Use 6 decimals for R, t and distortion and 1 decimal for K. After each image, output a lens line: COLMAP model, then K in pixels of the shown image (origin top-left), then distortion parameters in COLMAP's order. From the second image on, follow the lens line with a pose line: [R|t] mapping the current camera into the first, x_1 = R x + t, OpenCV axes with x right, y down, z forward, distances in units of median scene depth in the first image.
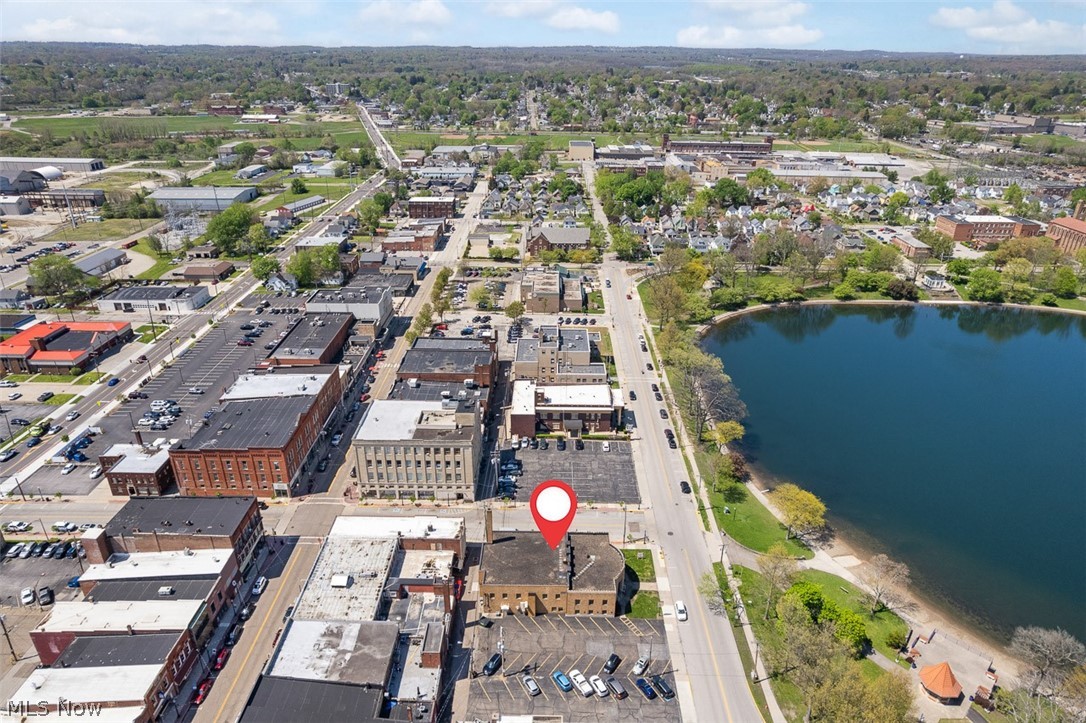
lens RADIAL K [[665.3, 0, 543.0], [0, 665.3, 361.5], [0, 0, 1]] dist [-0.001858, -0.000114]
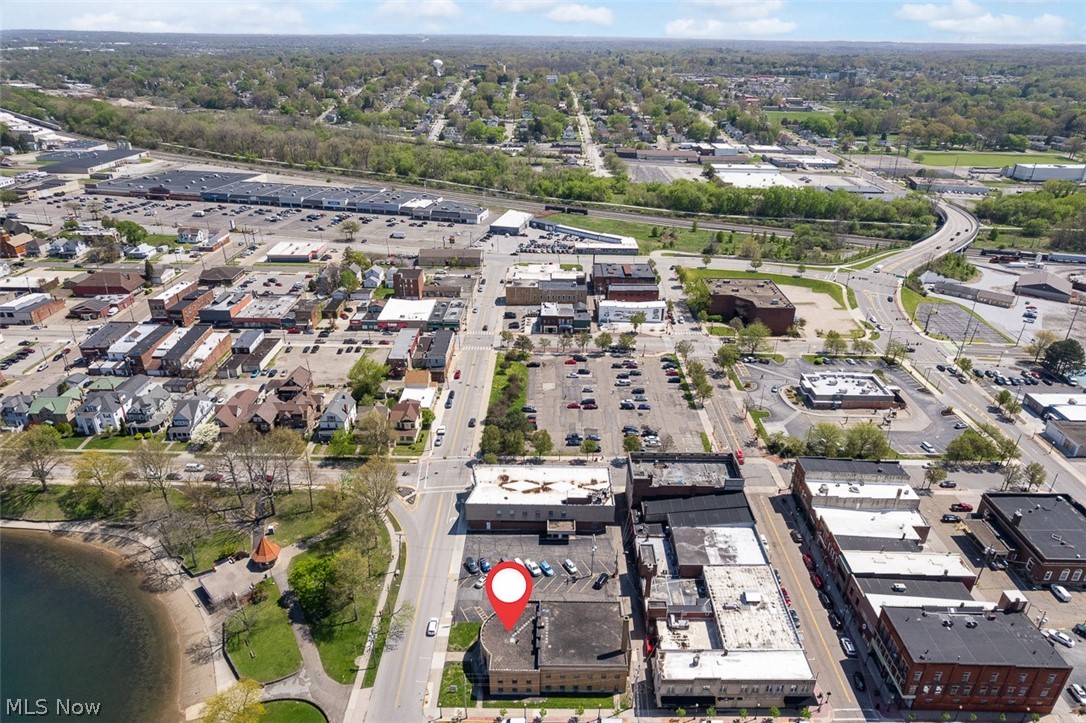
lens RADIAL K [[665.3, 0, 543.0], [0, 665.3, 361.5], [0, 0, 1]] dist [-0.001858, -0.000114]
pose [[-0.999747, -0.020240, -0.009779, 0.052364], [-0.019943, 0.597955, 0.801281, -0.749886], [-0.010370, 0.801274, -0.598208, 1.330746]]
